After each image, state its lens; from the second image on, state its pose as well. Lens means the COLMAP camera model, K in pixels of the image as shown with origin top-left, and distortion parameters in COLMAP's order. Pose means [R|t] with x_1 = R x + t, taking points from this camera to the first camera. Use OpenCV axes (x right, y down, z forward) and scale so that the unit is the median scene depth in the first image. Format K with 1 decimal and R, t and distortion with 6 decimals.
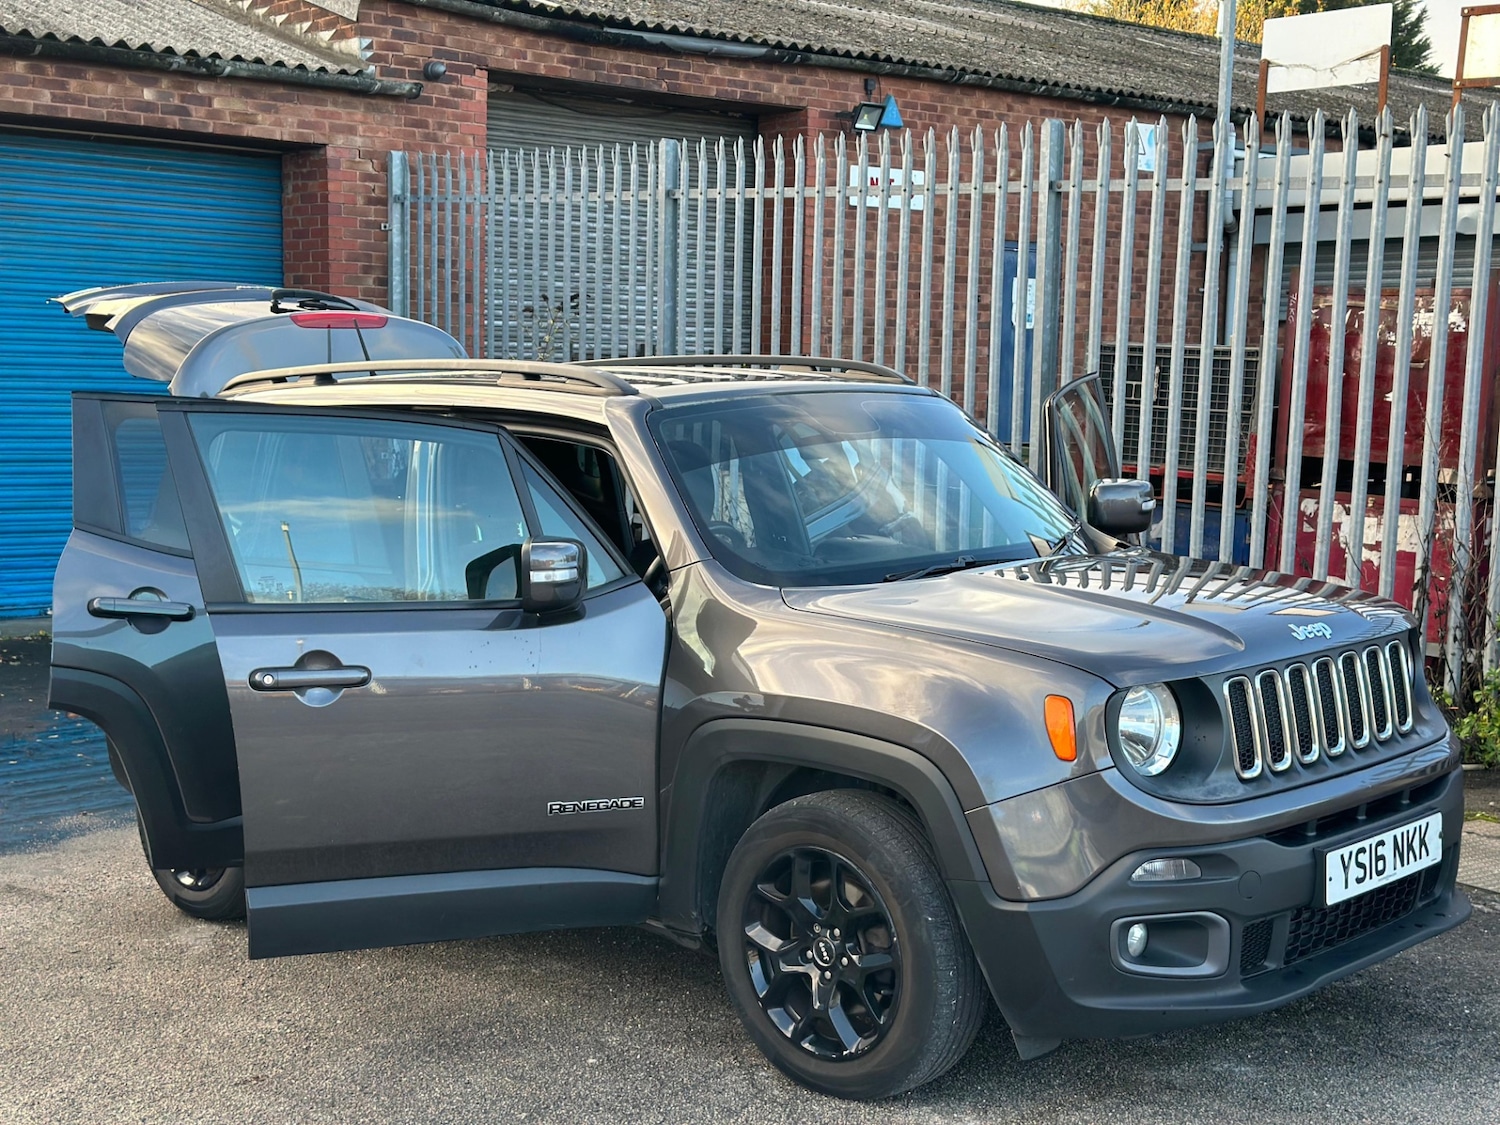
lens RADIAL K [[2103.4, 0, 743.1], [0, 2103.4, 590.0], [0, 0, 1]] dist [0.130117, 0.000000]
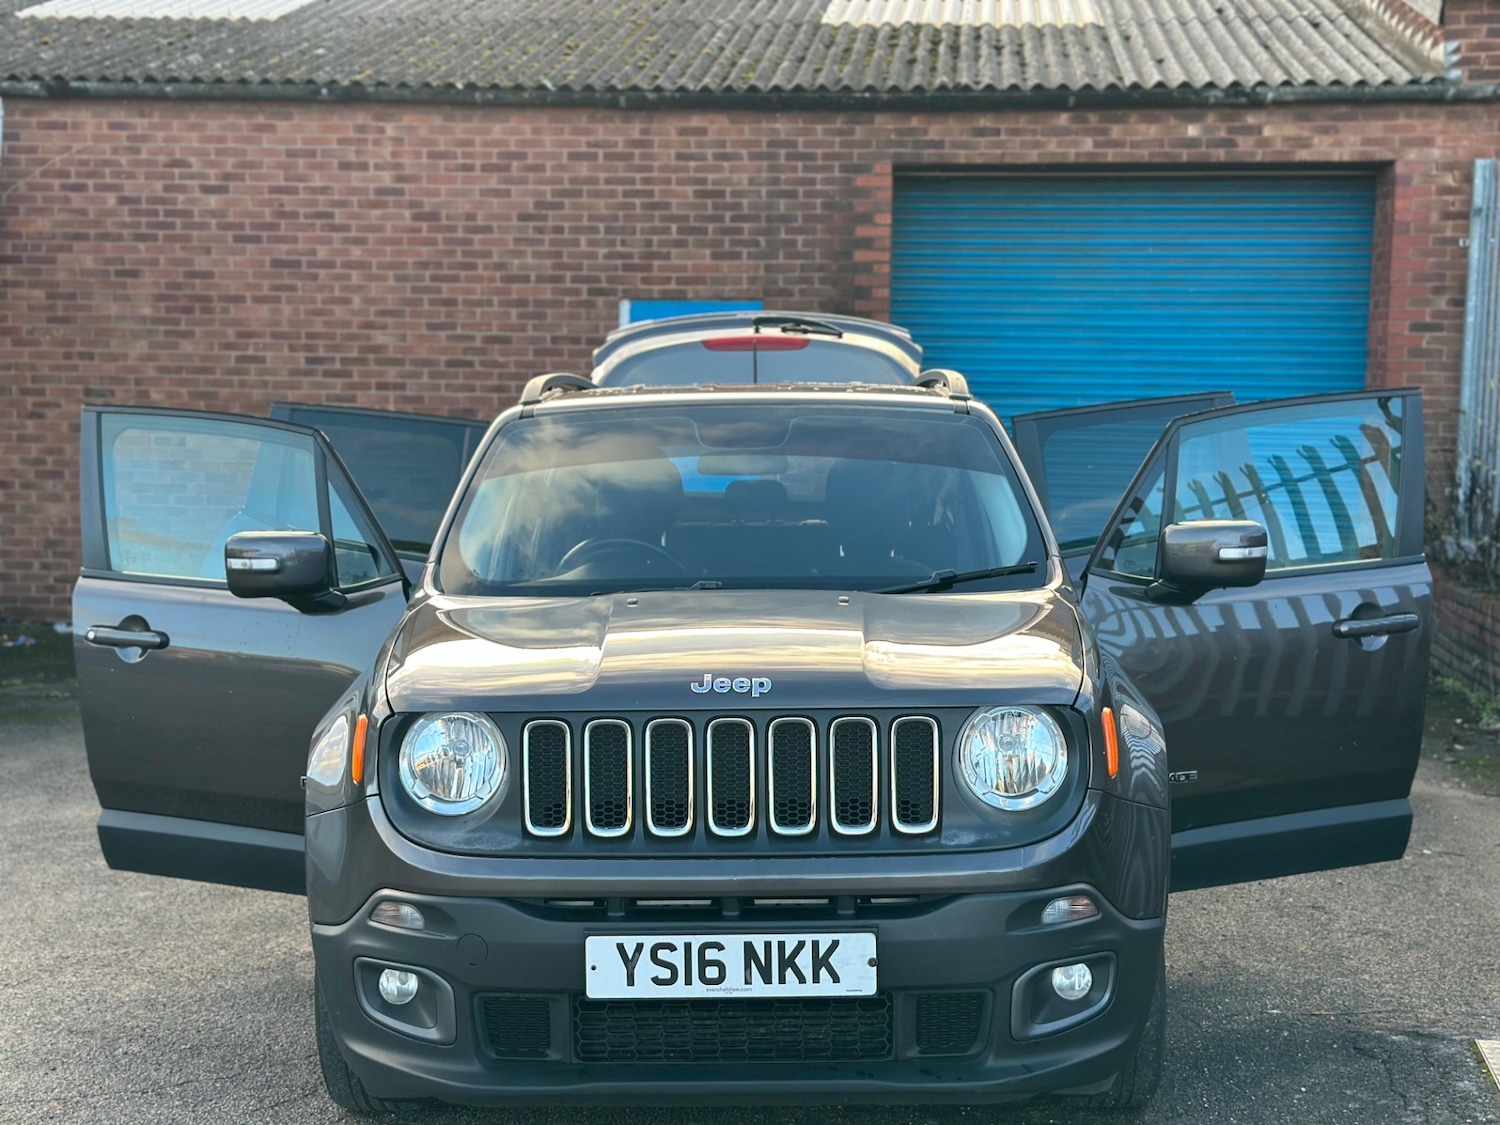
lens RADIAL K [[2103.4, 0, 758.7], [0, 2103.4, 577.1], [0, 0, 1]] dist [0.130117, 0.000000]
pose [[0.681435, 0.064653, -0.729017, 0.679384], [-0.083350, 0.996465, 0.010462, -0.025499], [0.727117, 0.053635, 0.684416, 0.335962]]
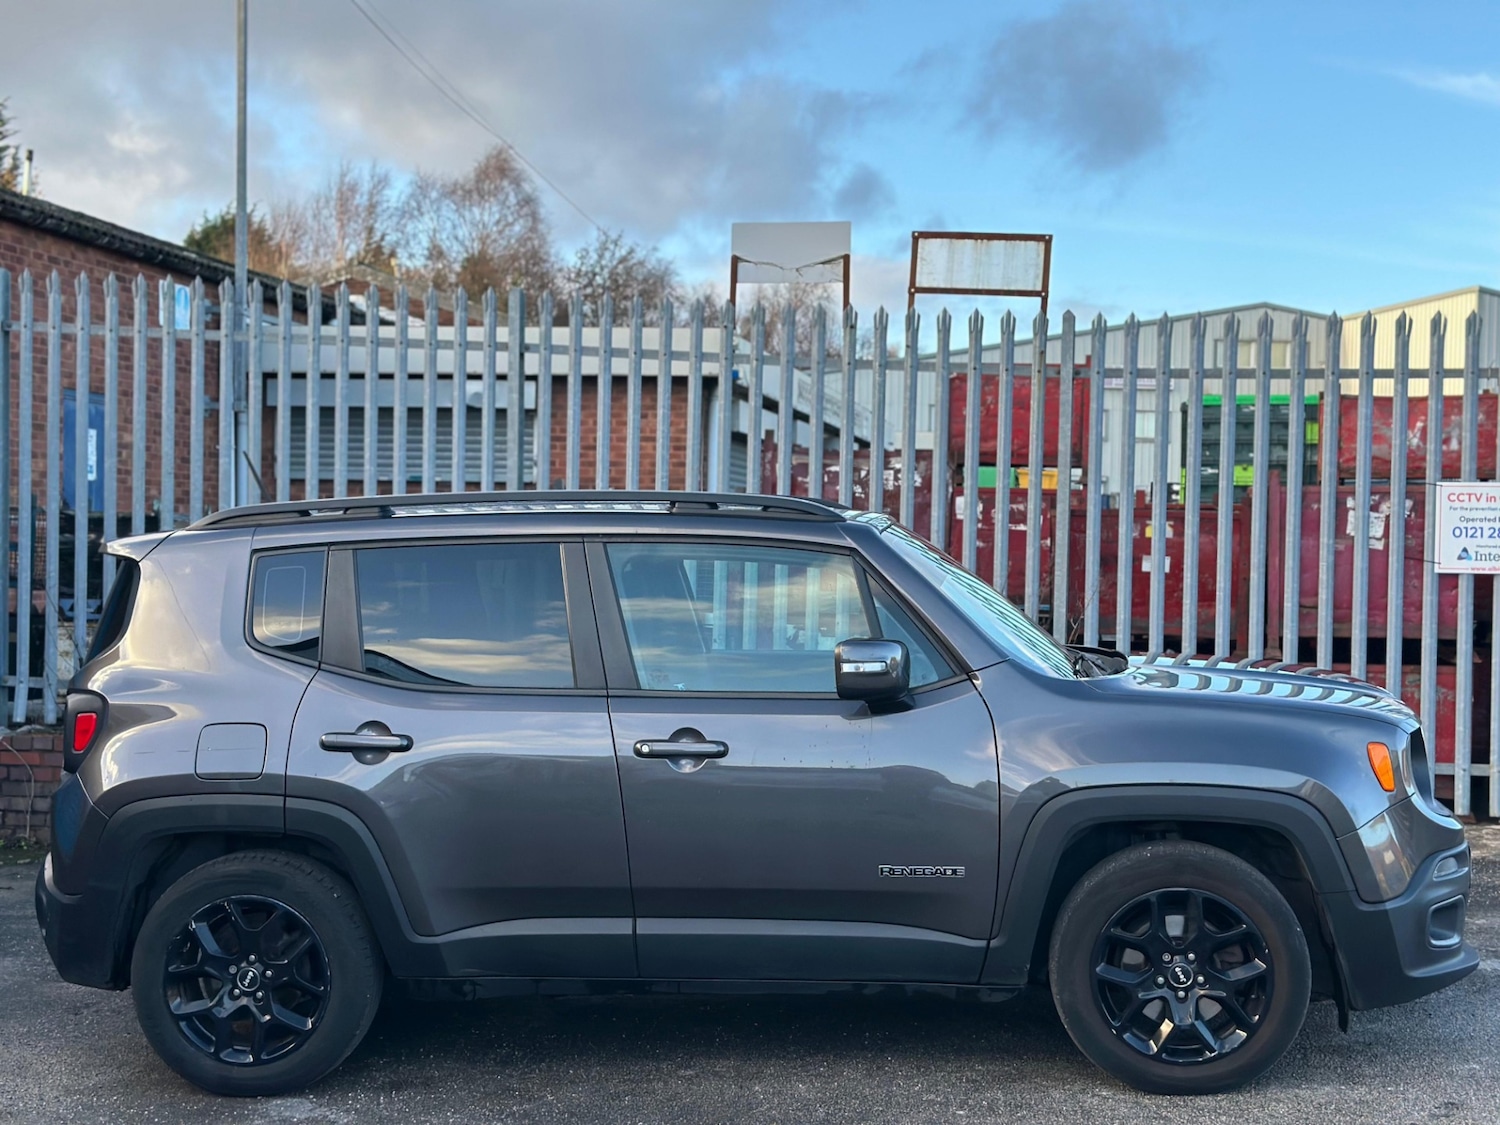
lens RADIAL K [[2103.4, 0, 757.4], [0, 2103.4, 599.6], [0, 0, 1]] dist [0.130117, 0.000000]
pose [[0.783462, -0.019463, 0.621135, -0.690987], [0.065006, 0.996593, -0.050767, 0.002544], [-0.618031, 0.080151, 0.782057, 0.137634]]
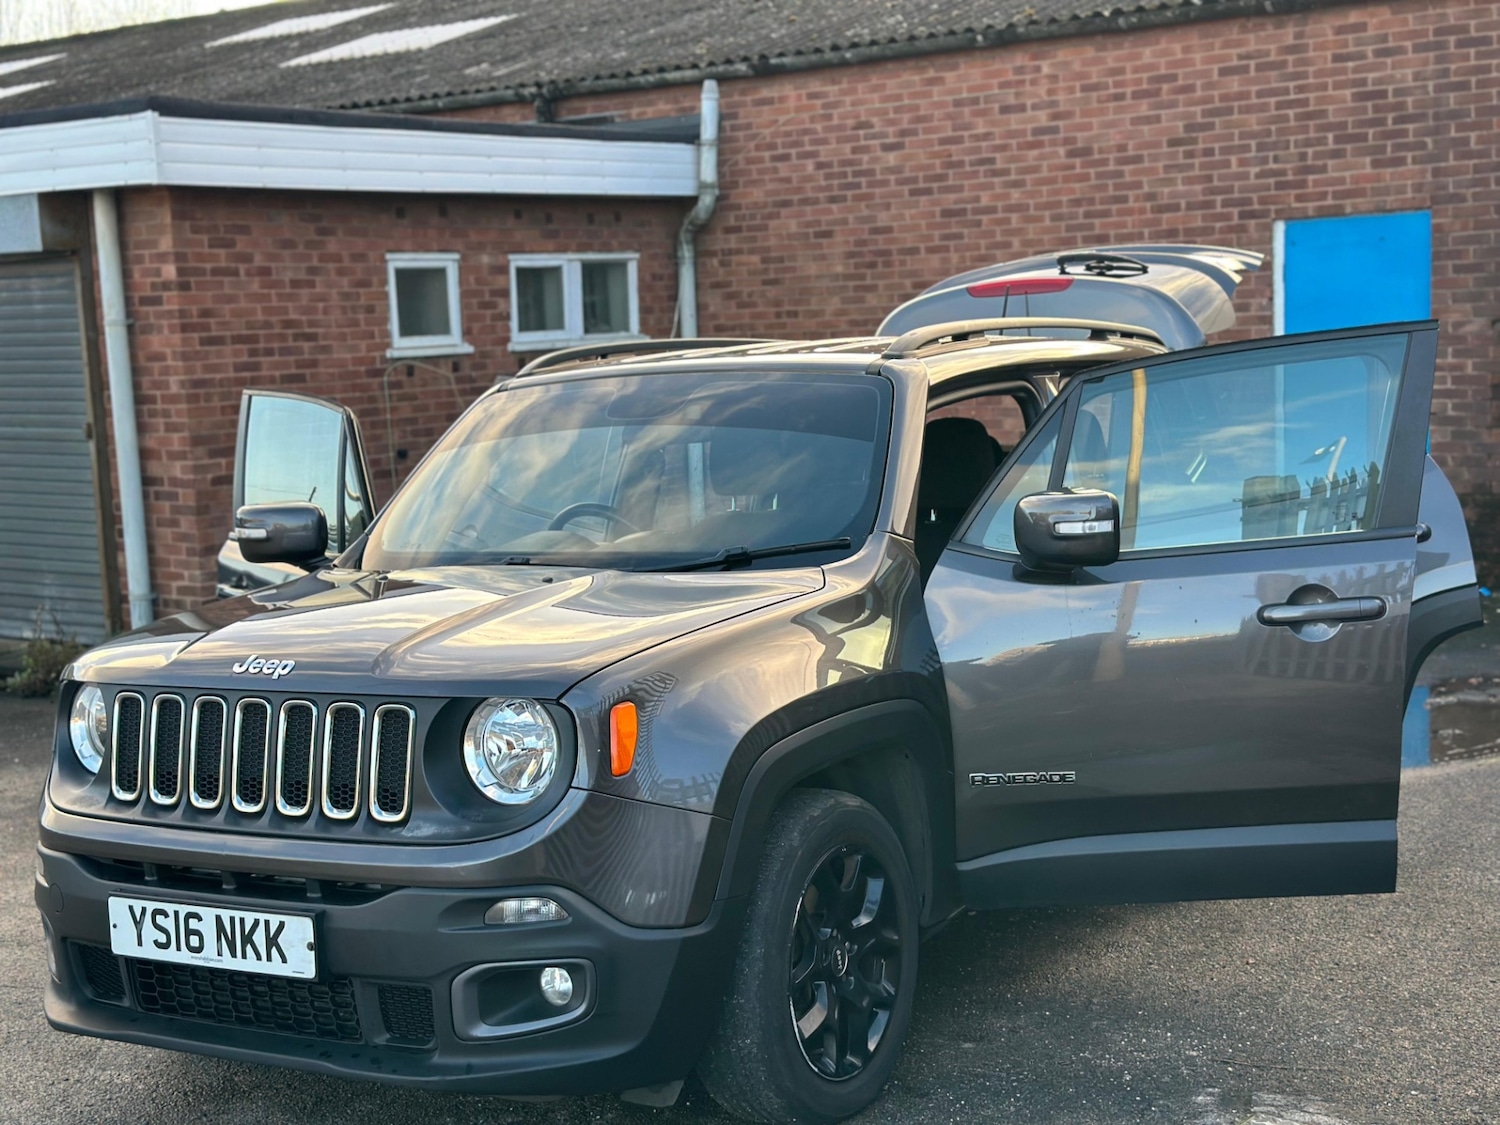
lens RADIAL K [[2103.4, 0, 740.2], [0, 2103.4, 576.8], [0, 0, 1]] dist [0.130117, 0.000000]
pose [[0.209951, 0.098471, -0.972740, 0.885636], [-0.063602, 0.994183, 0.086915, -0.080961], [0.975641, 0.043620, 0.214993, 0.774188]]
